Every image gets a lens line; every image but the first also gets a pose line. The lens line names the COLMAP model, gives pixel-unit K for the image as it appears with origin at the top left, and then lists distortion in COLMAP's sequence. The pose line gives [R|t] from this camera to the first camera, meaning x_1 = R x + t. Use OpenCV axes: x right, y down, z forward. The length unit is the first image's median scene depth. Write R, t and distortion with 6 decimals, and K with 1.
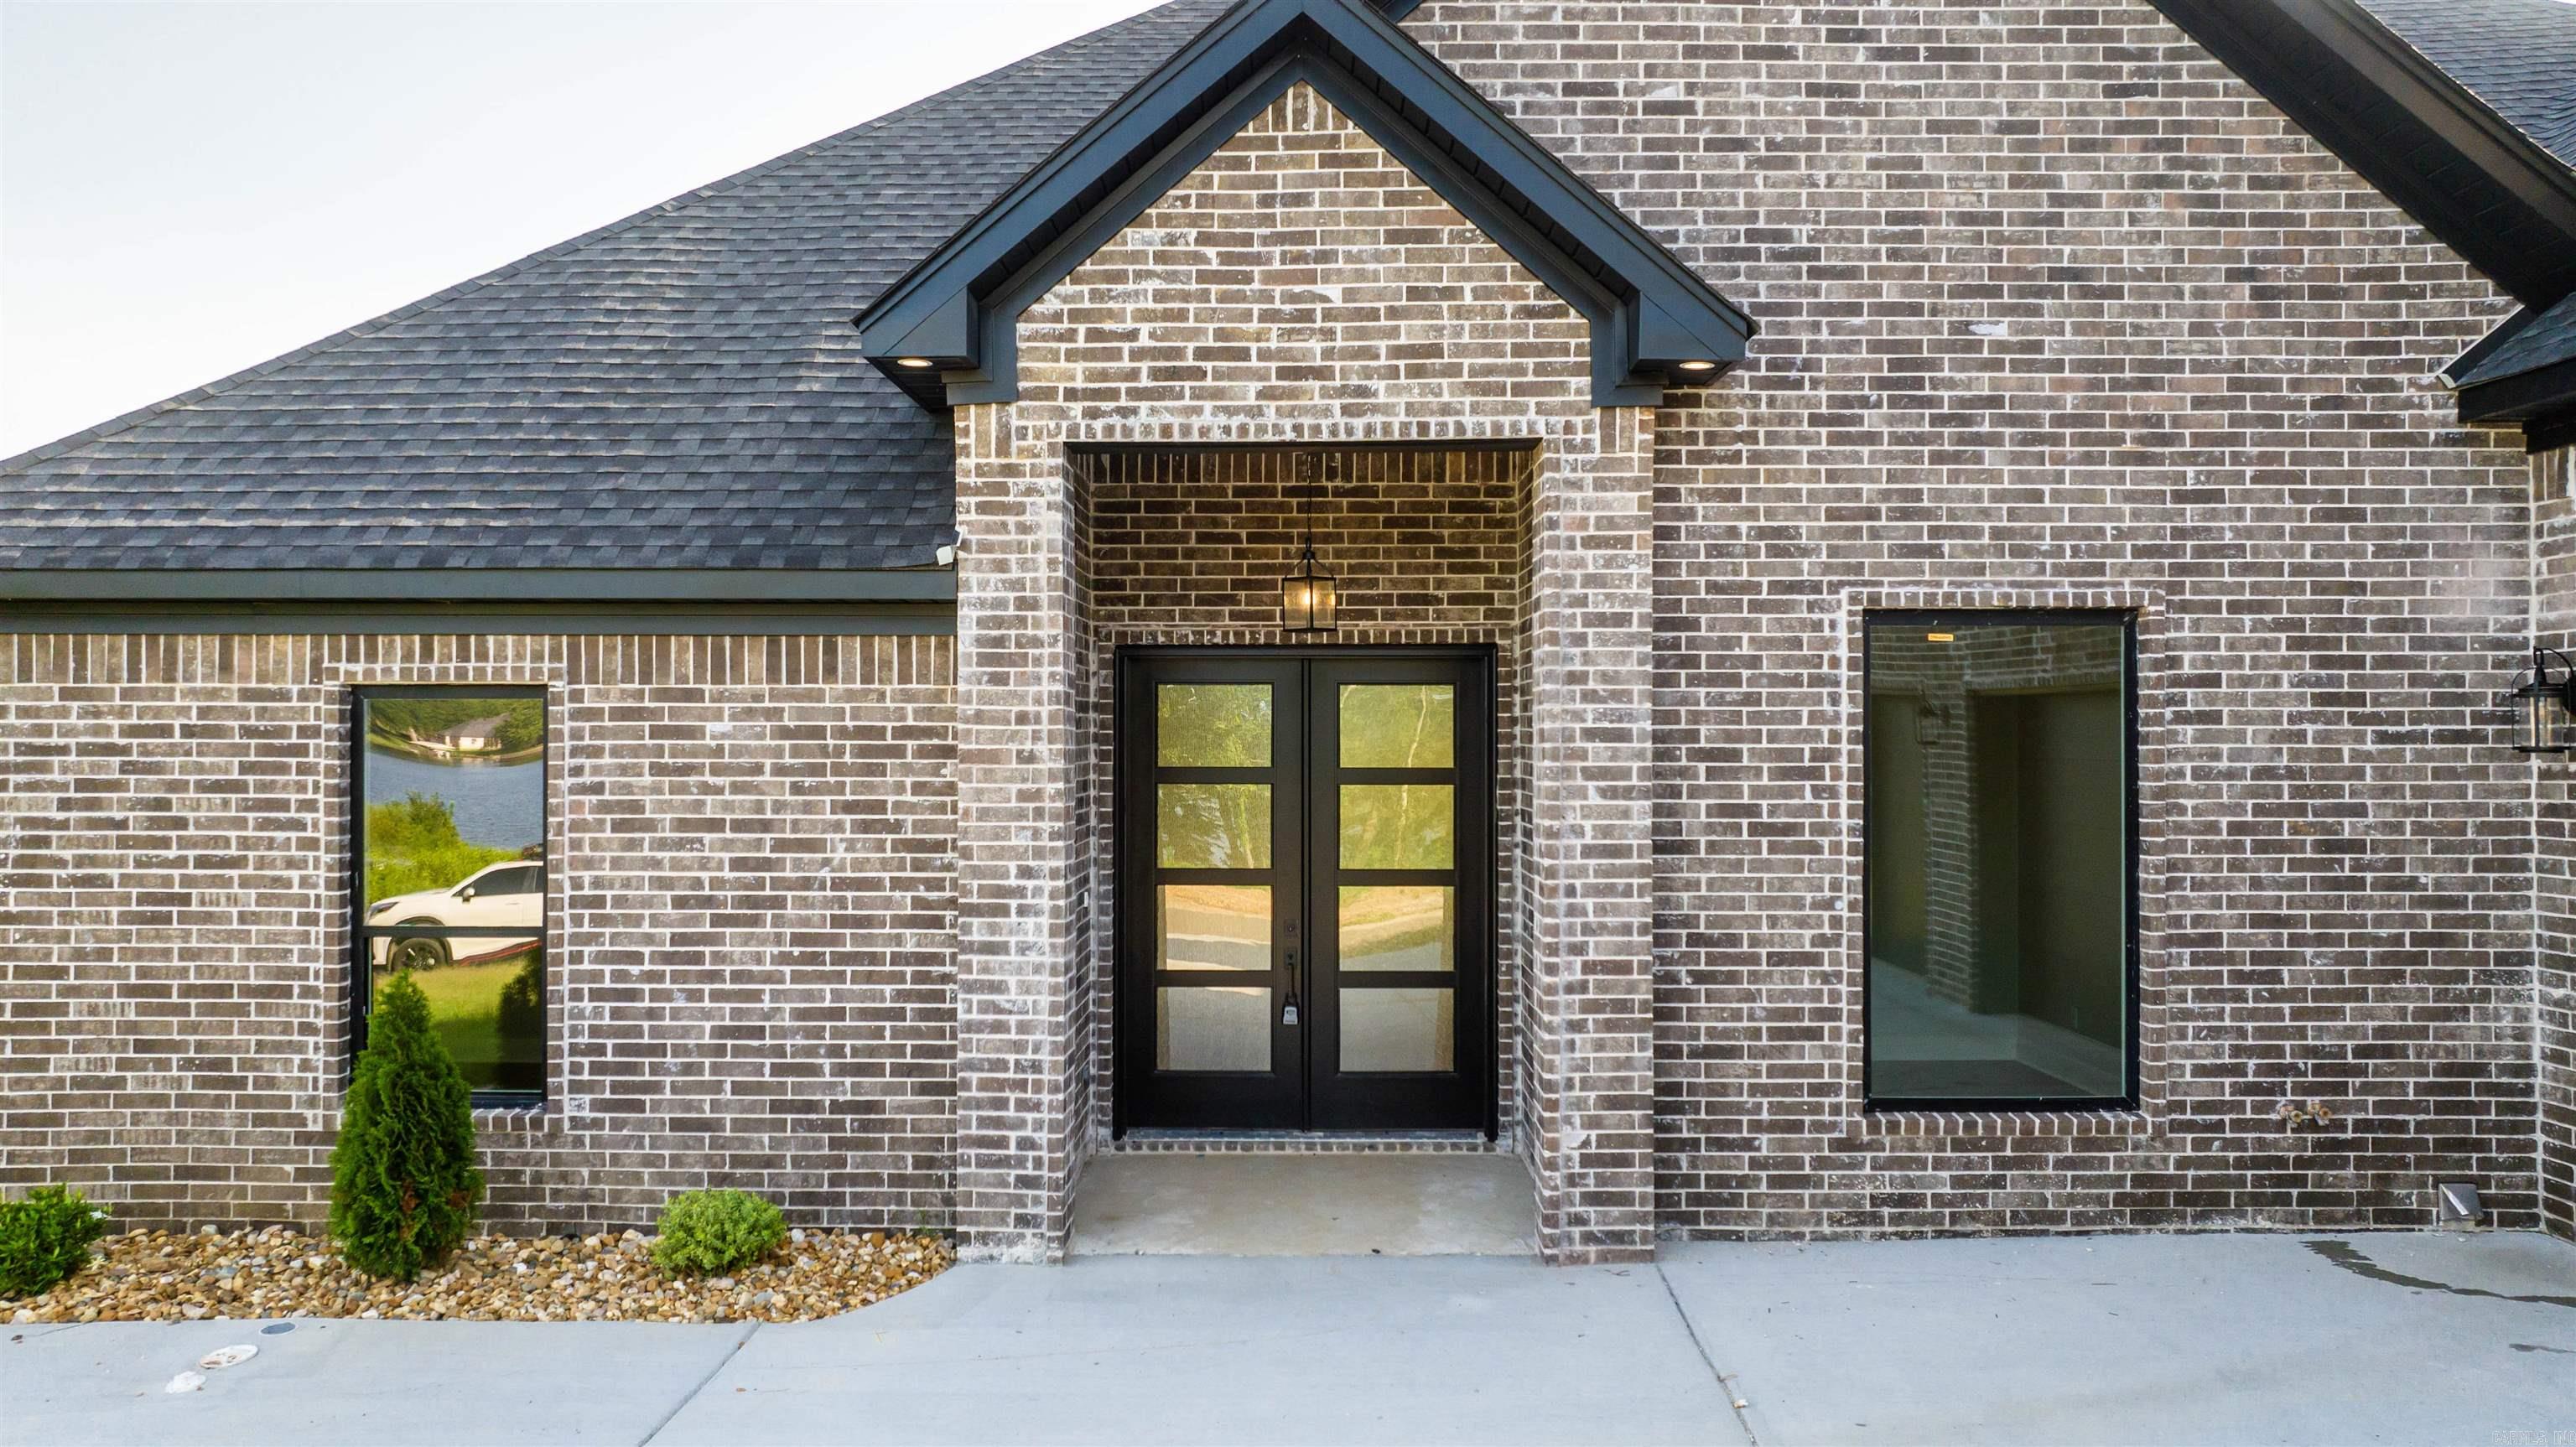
lens RADIAL K [[1811.8, 0, 1280.5], [0, 1811.8, 712.6], [0, 0, 1]] dist [-0.025535, 0.025981]
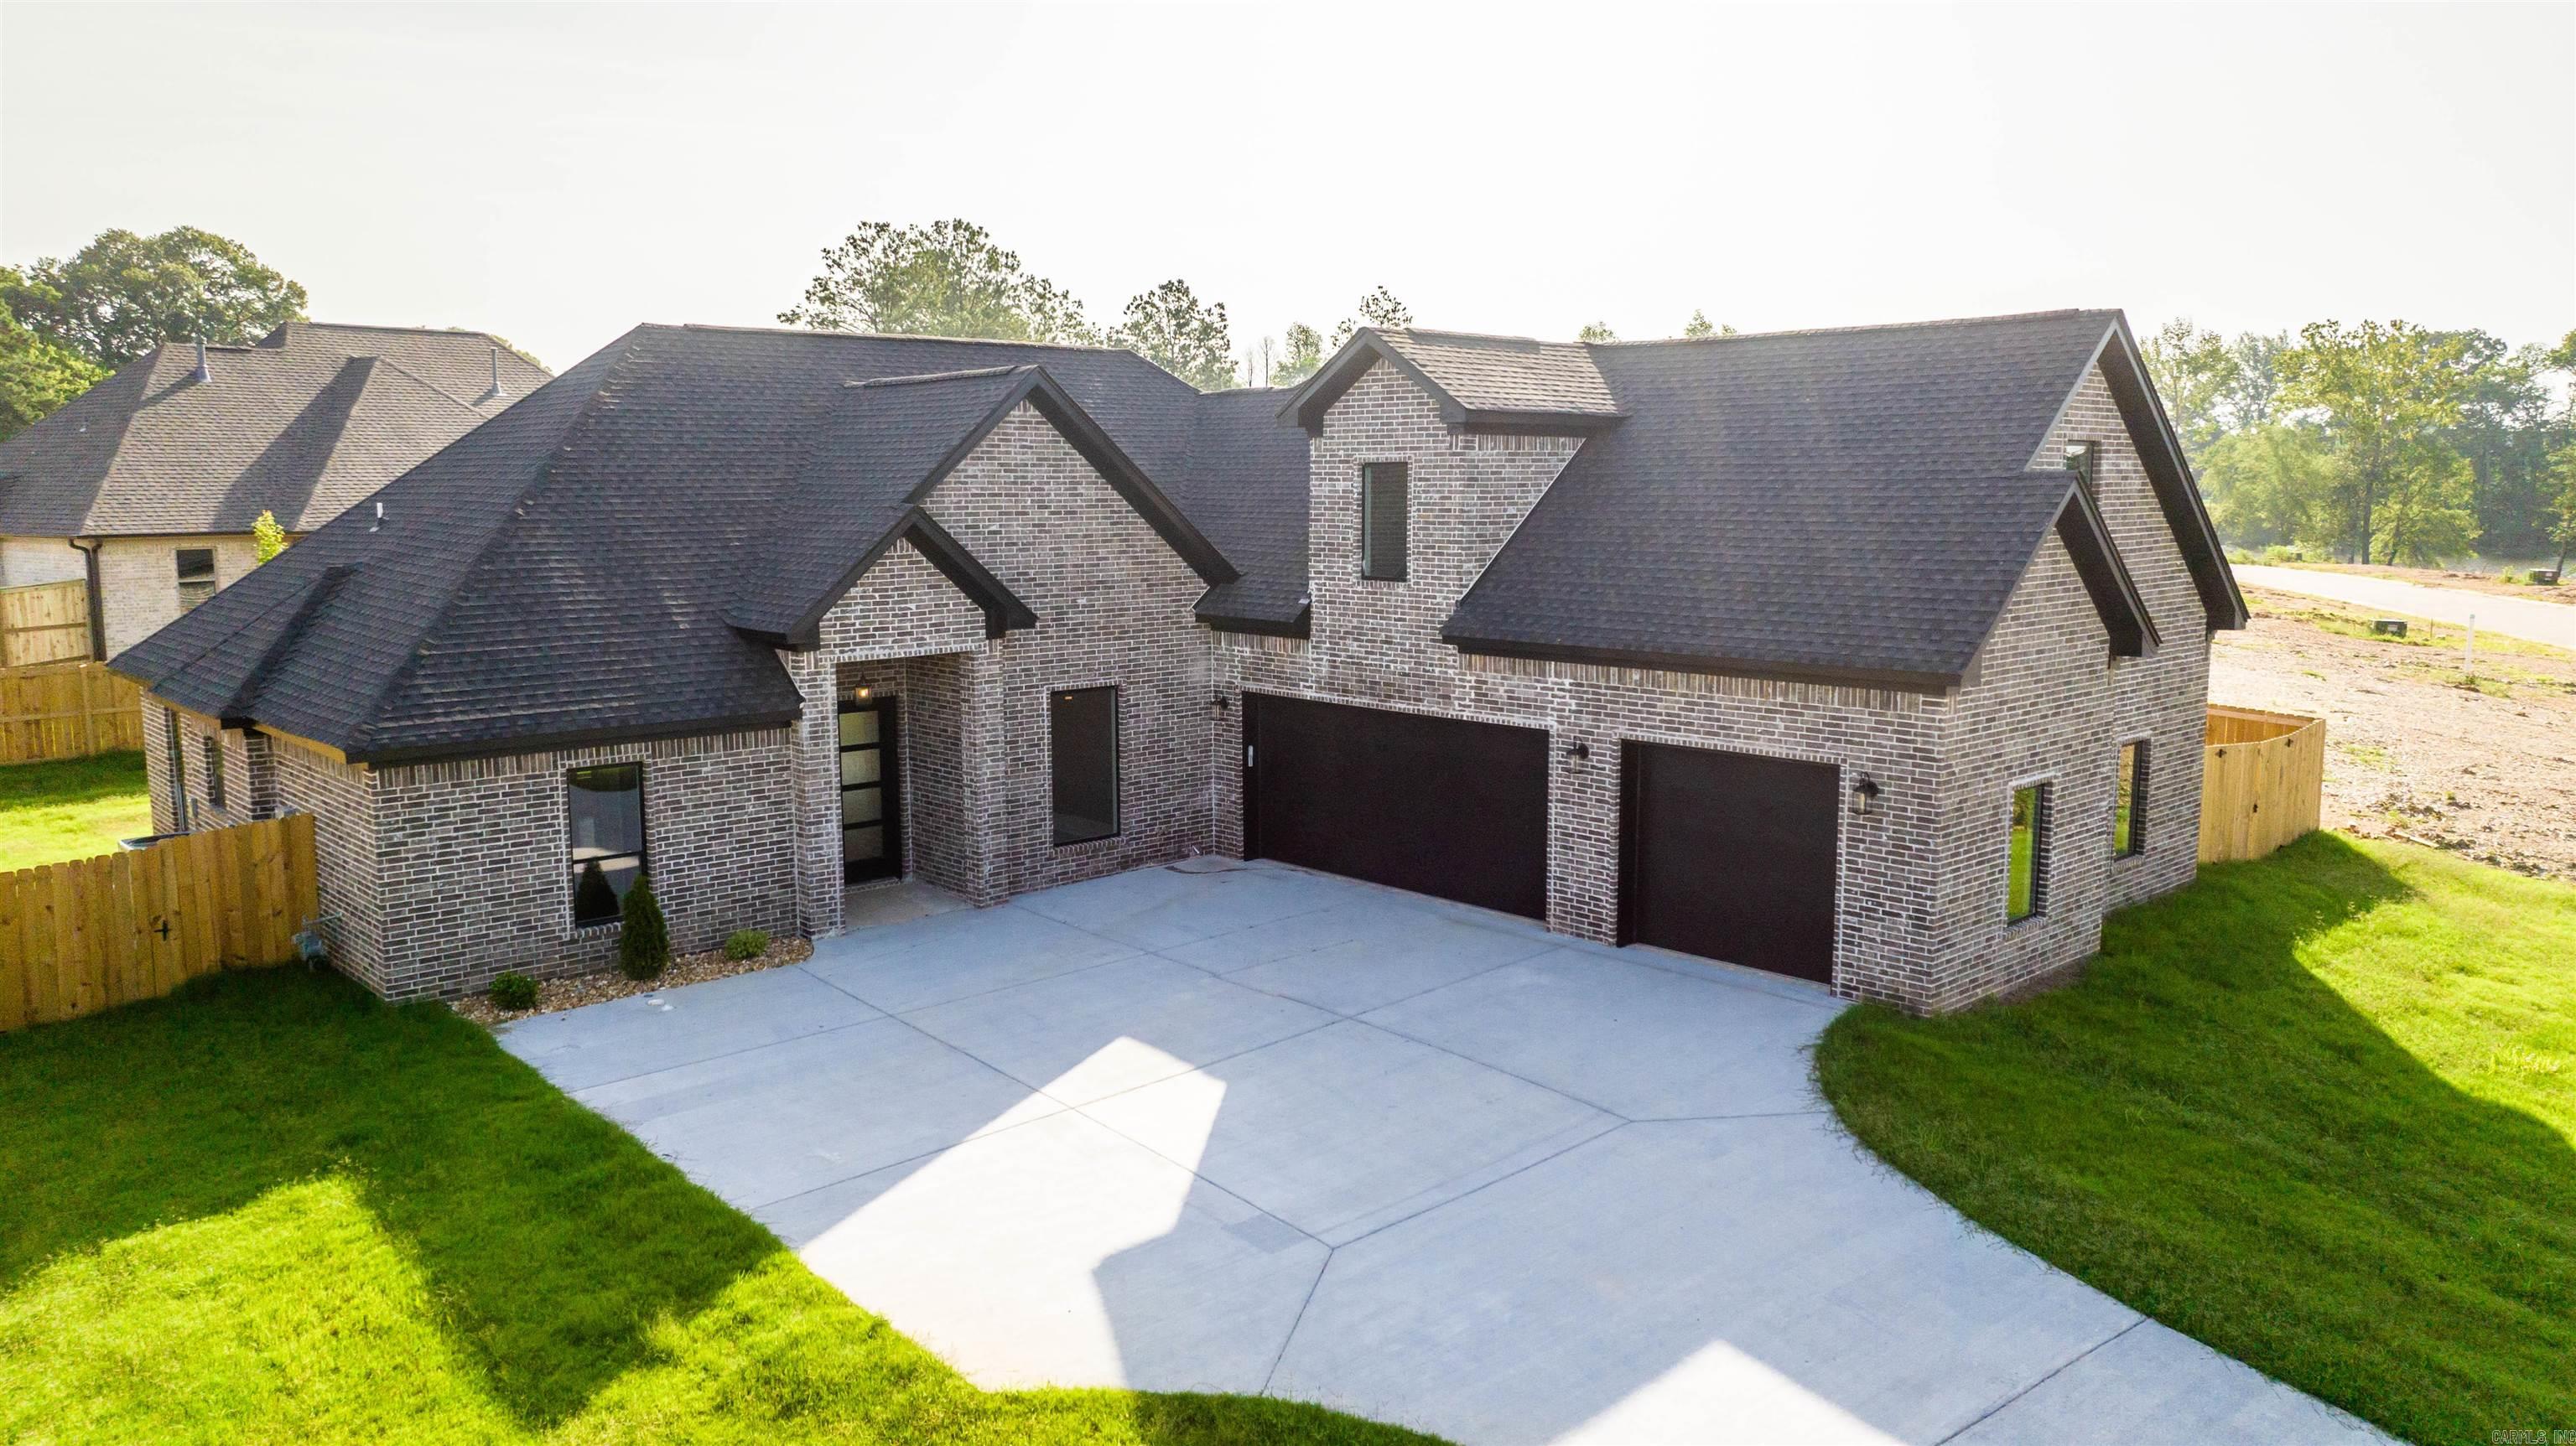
lens RADIAL K [[1811.7, 0, 1300.6], [0, 1811.7, 723.1], [0, 0, 1]] dist [-0.025535, 0.025981]
pose [[0.722602, -0.094810, 0.684731, -1.537948], [-0.006221, 0.989618, 0.143590, -0.462523], [-0.691236, -0.108018, 0.714510, -1.572171]]
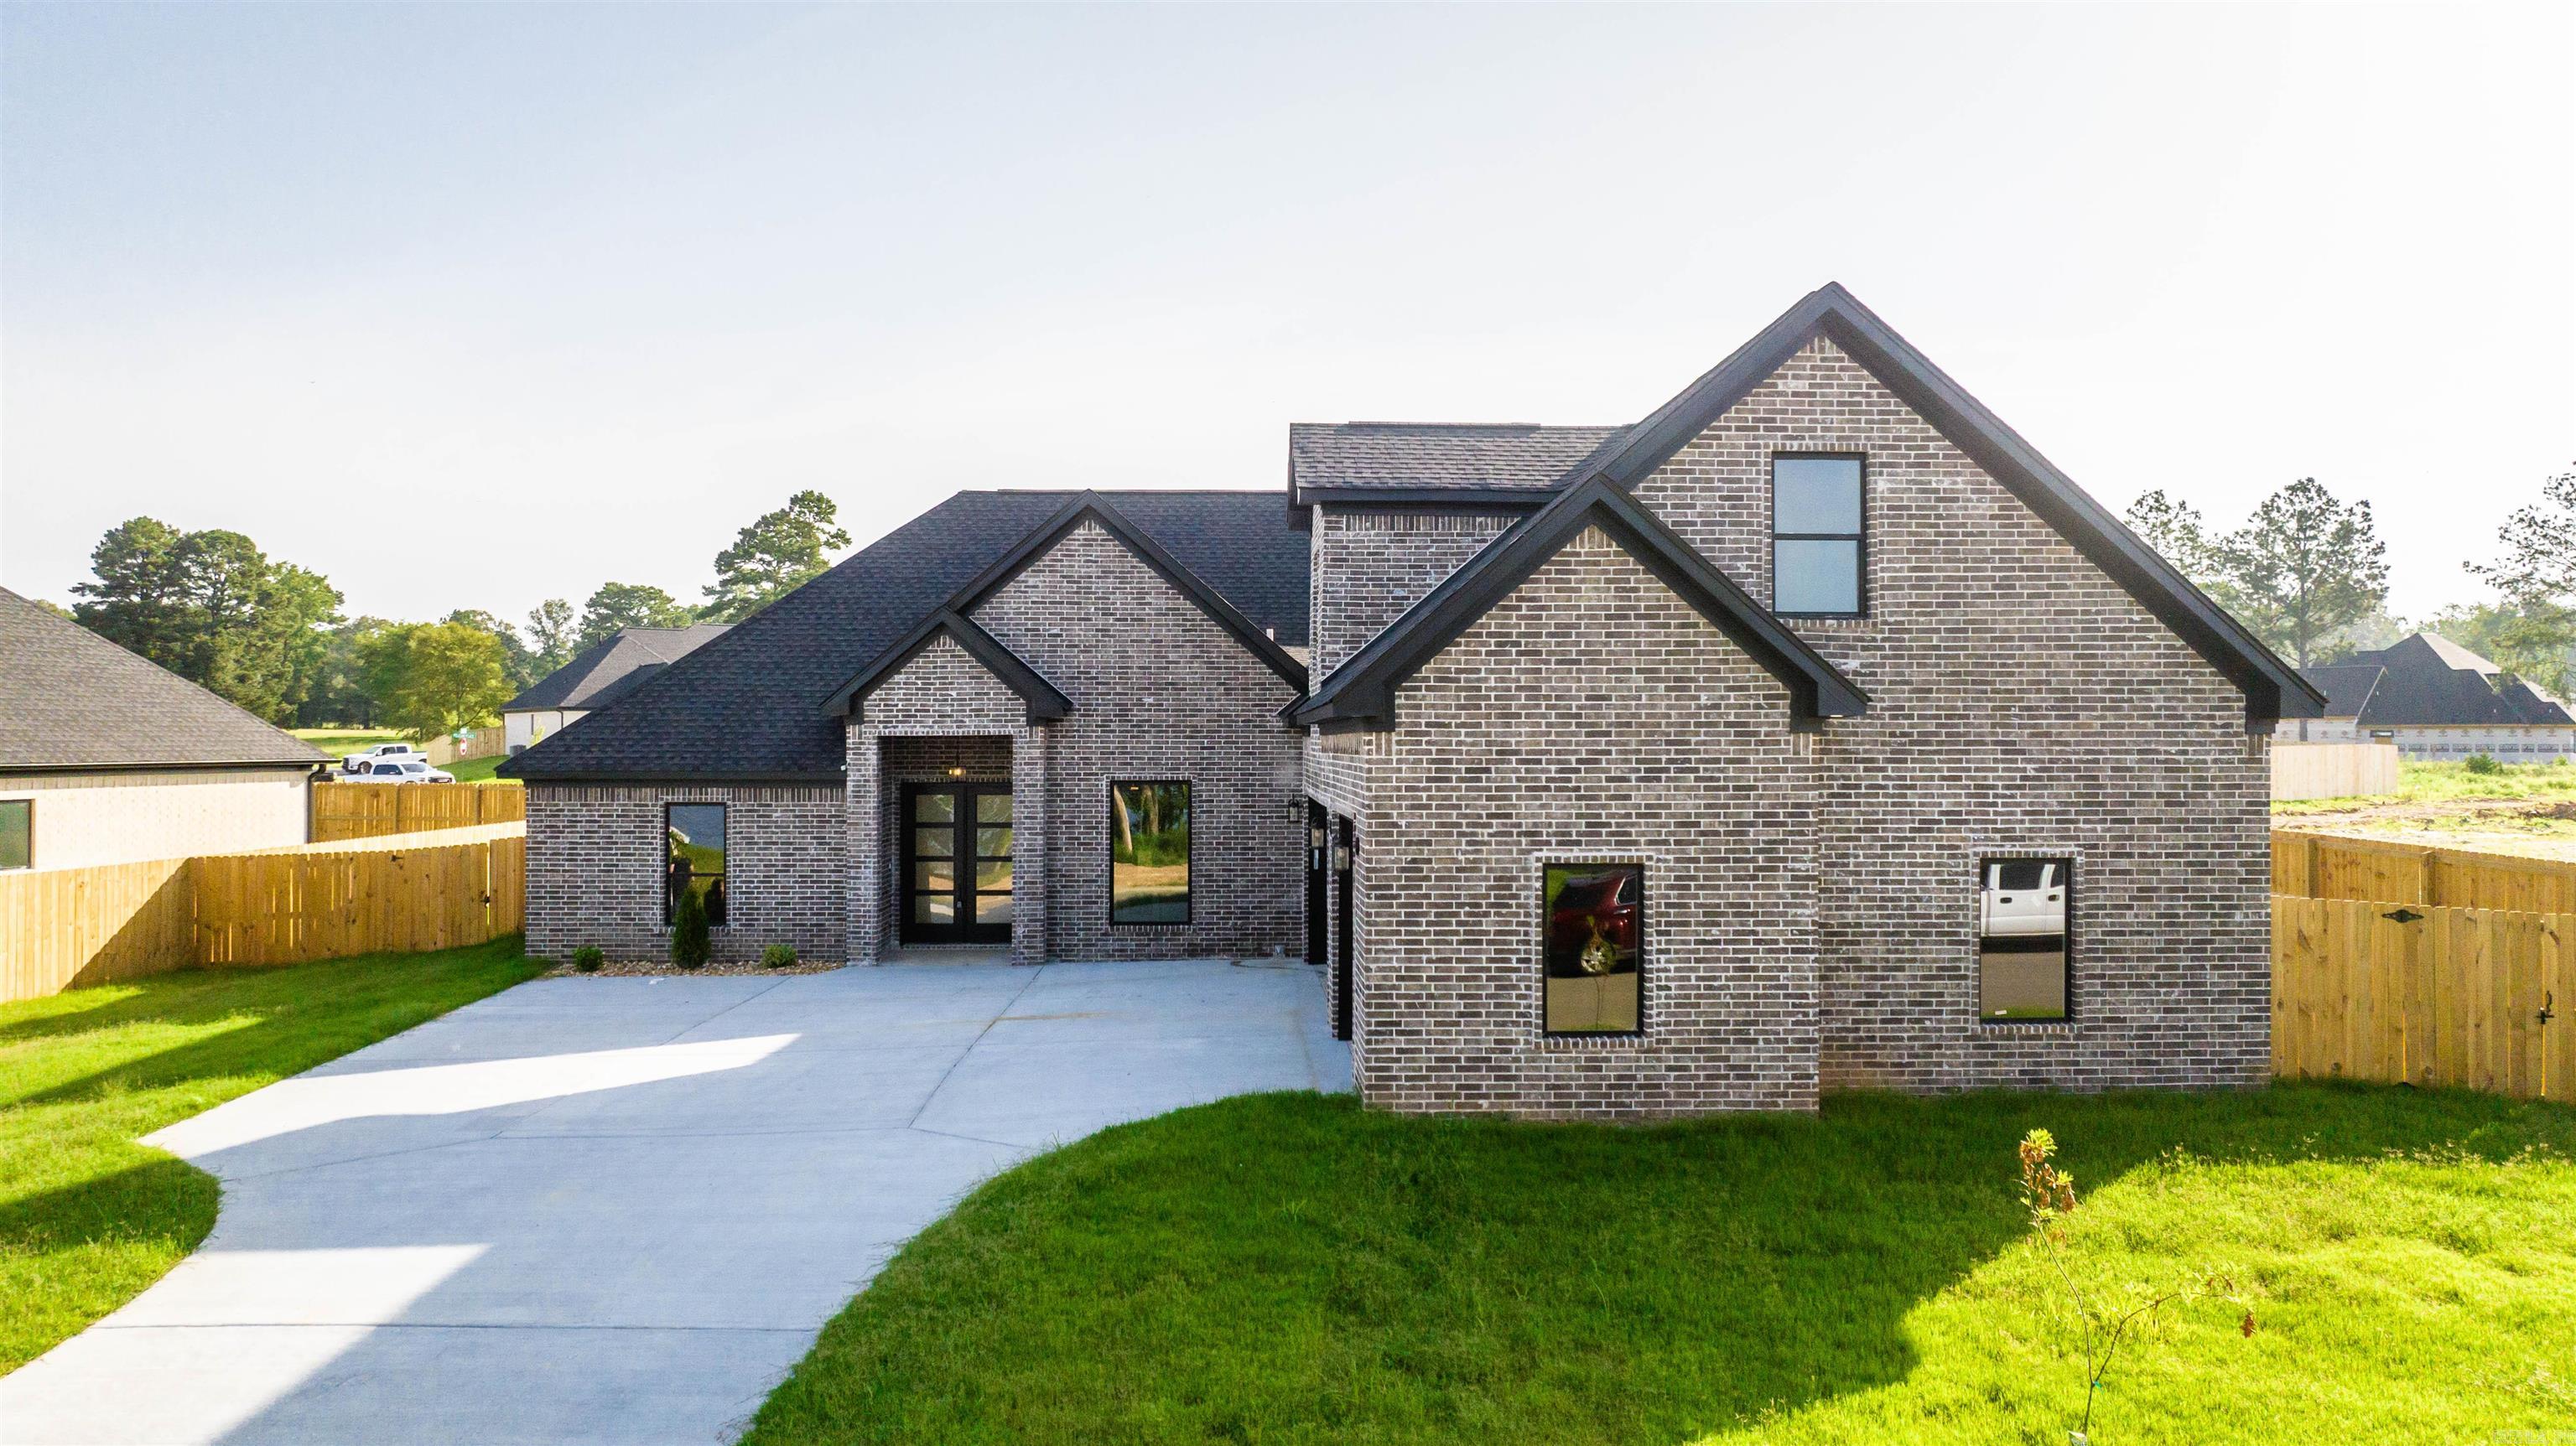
lens RADIAL K [[1811.7, 0, 1299.6], [0, 1811.7, 712.7], [0, 0, 1]] dist [-0.025535, 0.025981]
pose [[0.998383, 0.001426, 0.056825, 0.490124], [-0.001383, 0.999999, -0.000806, -0.186632], [-0.056826, 0.000727, 0.998384, -2.511475]]
